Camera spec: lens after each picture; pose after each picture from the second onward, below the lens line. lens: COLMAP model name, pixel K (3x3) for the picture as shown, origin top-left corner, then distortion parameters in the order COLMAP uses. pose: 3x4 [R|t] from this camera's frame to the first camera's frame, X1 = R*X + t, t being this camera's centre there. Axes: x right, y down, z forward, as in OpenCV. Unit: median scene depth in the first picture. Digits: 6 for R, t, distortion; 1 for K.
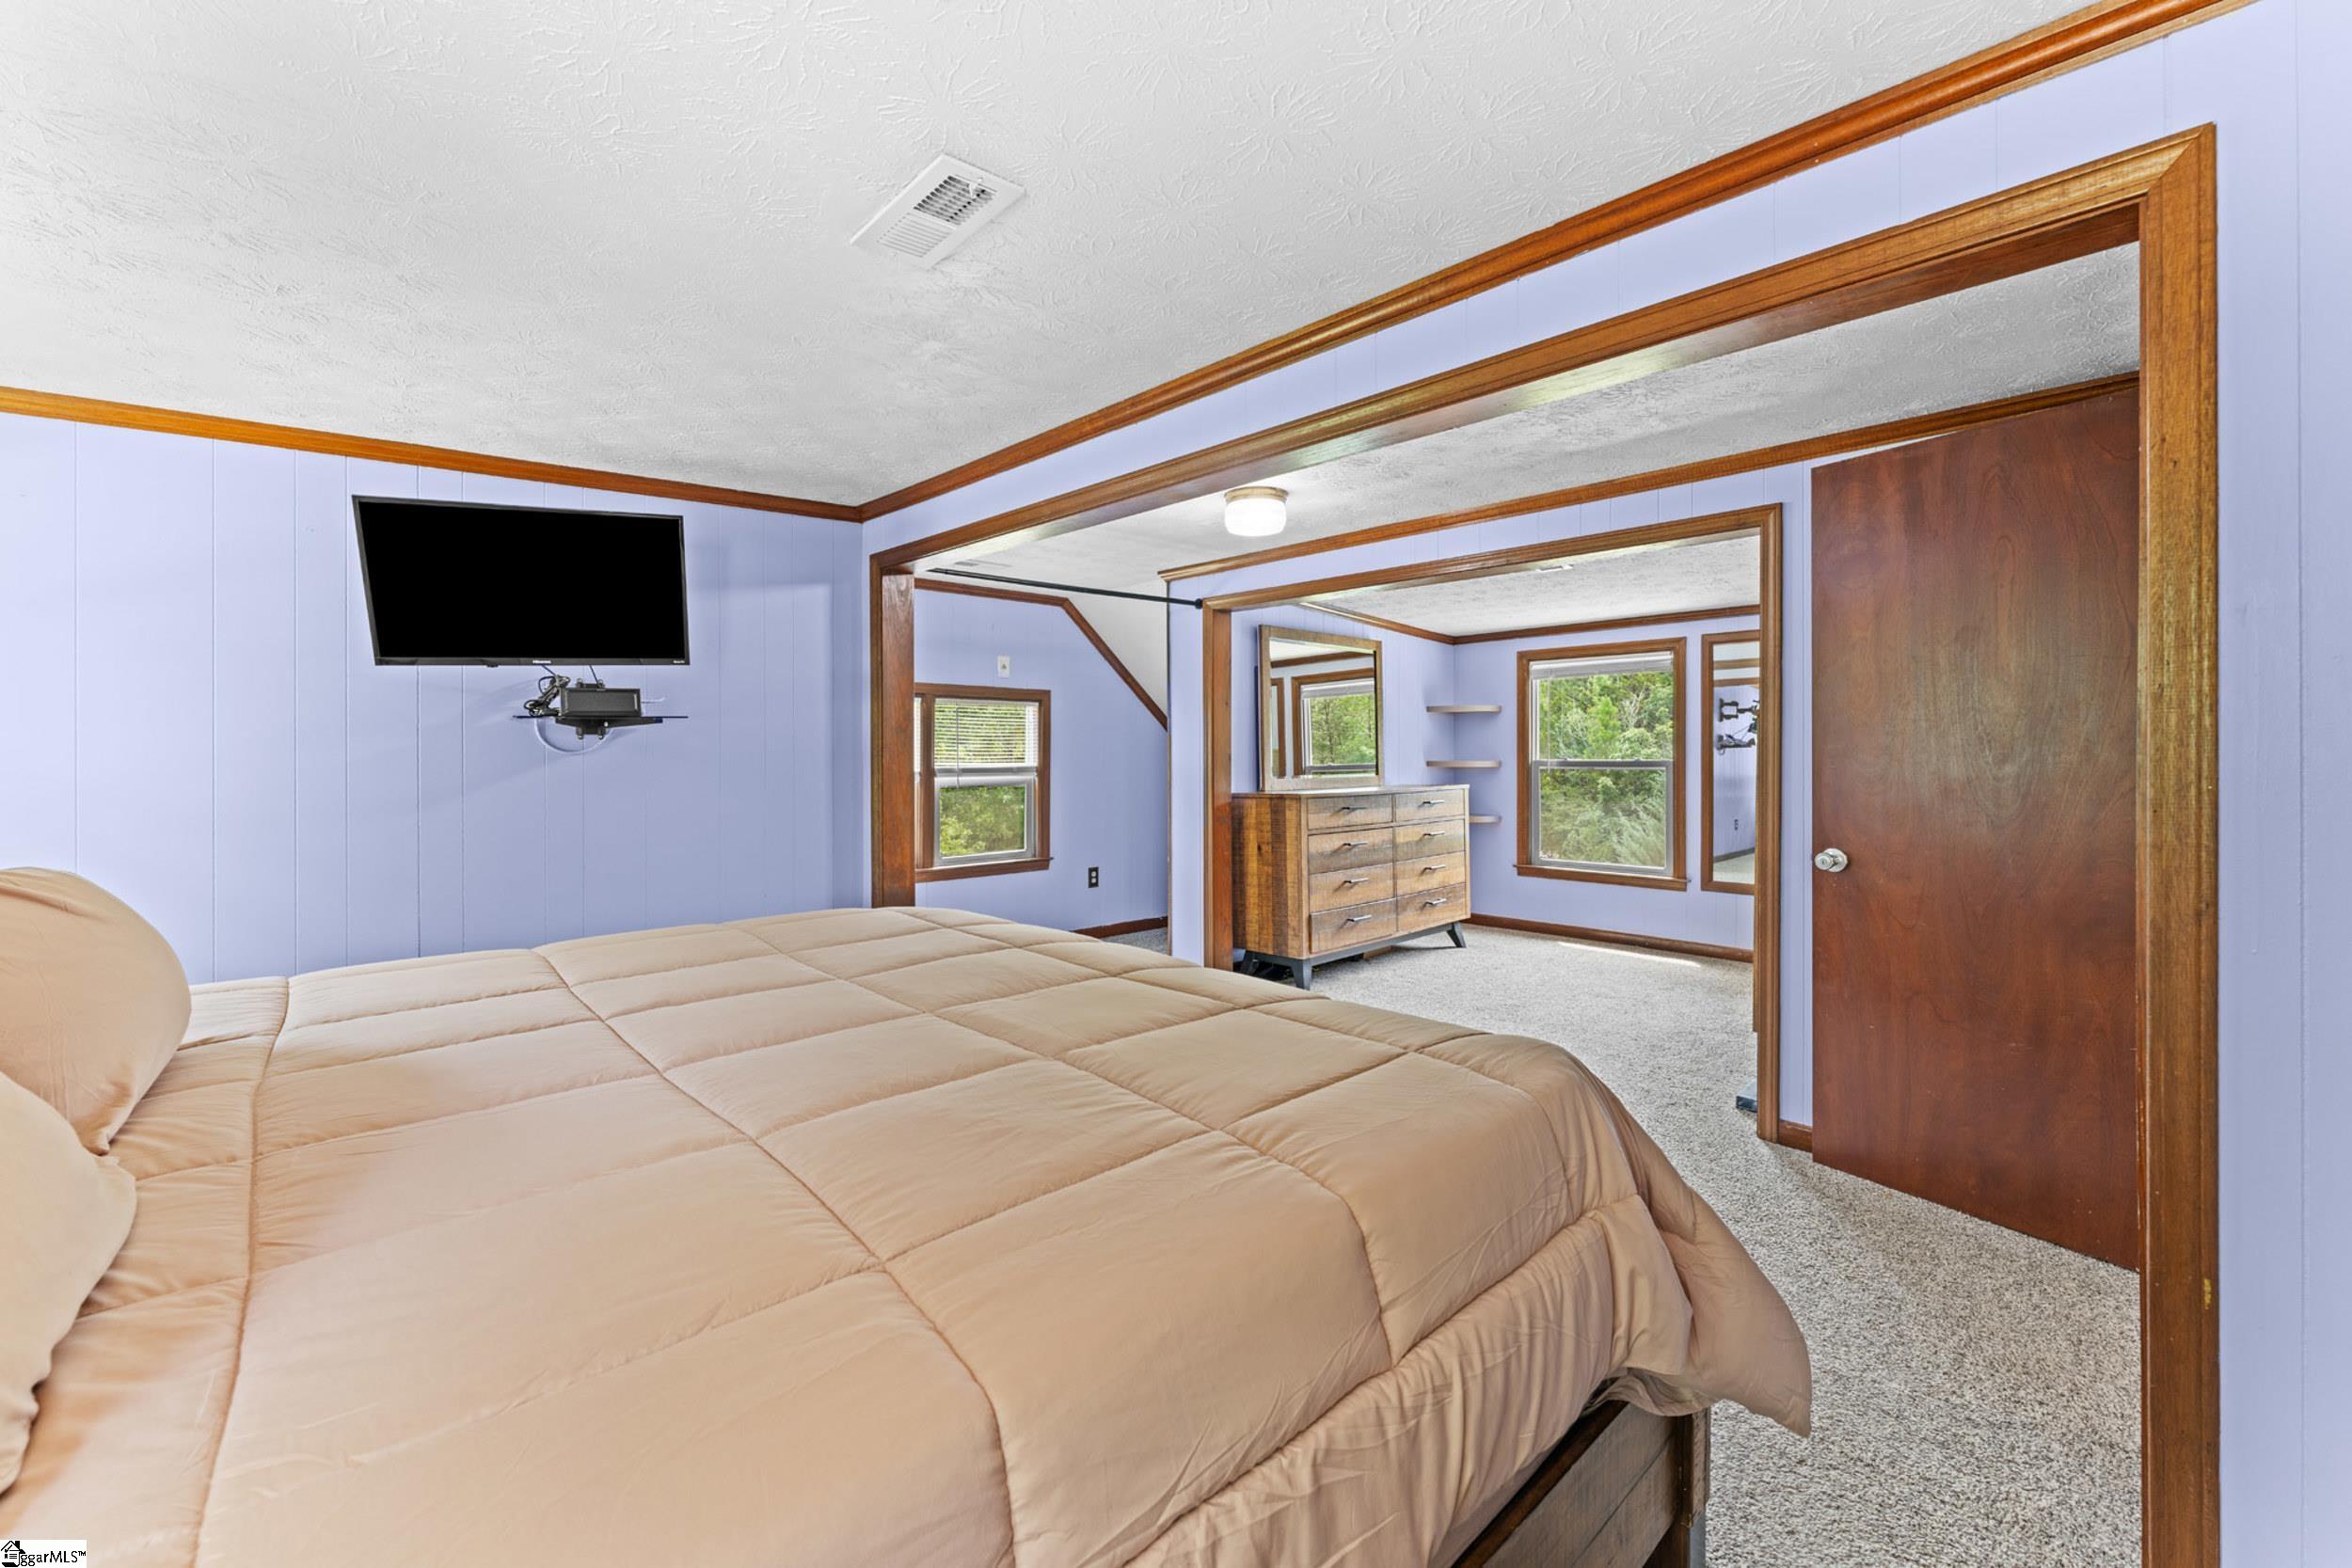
lens RADIAL K [[947.1, 0, 1166.4], [0, 947.1, 780.6], [0, 0, 1]] dist [0.000725, -0.000462]
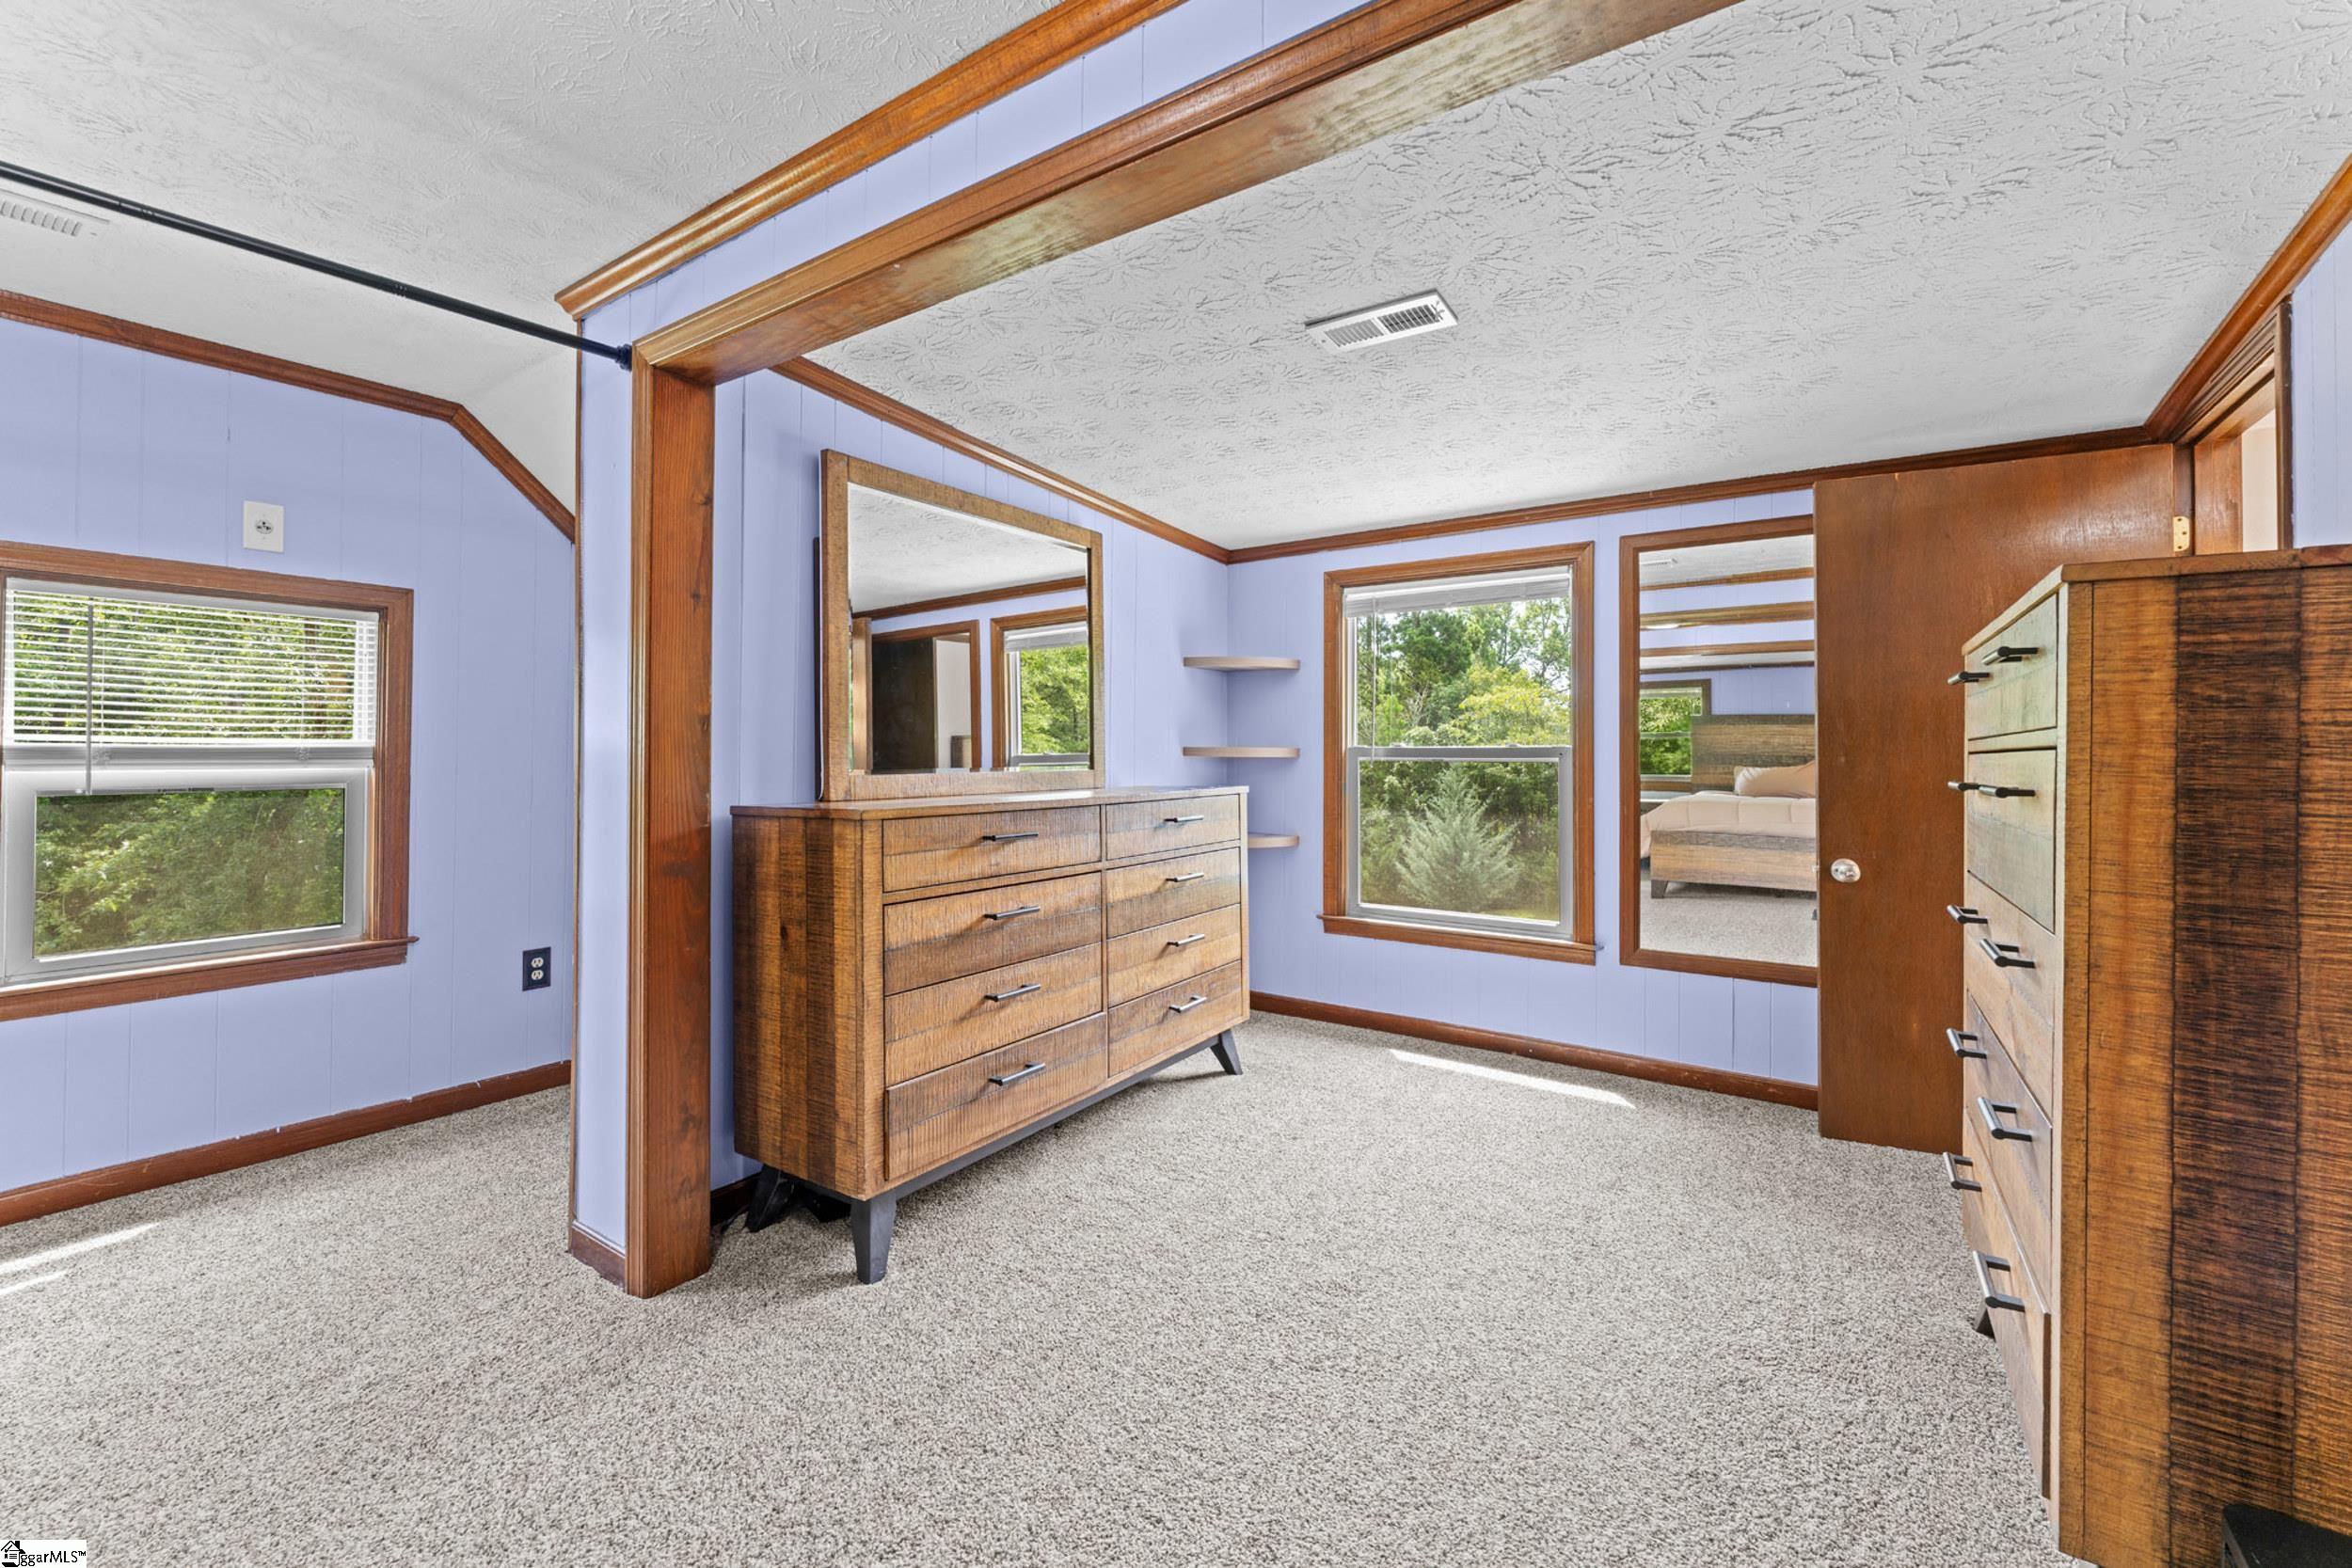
lens RADIAL K [[947.1, 0, 1166.4], [0, 947.1, 780.6], [0, 0, 1]] dist [0.000725, -0.000462]
pose [[0.977872, 0.001644, 0.209198, 0.160751], [-0.002103, 0.999996, 0.001974, -0.000147], [-0.209194, -0.002370, 0.977871, 0.478428]]
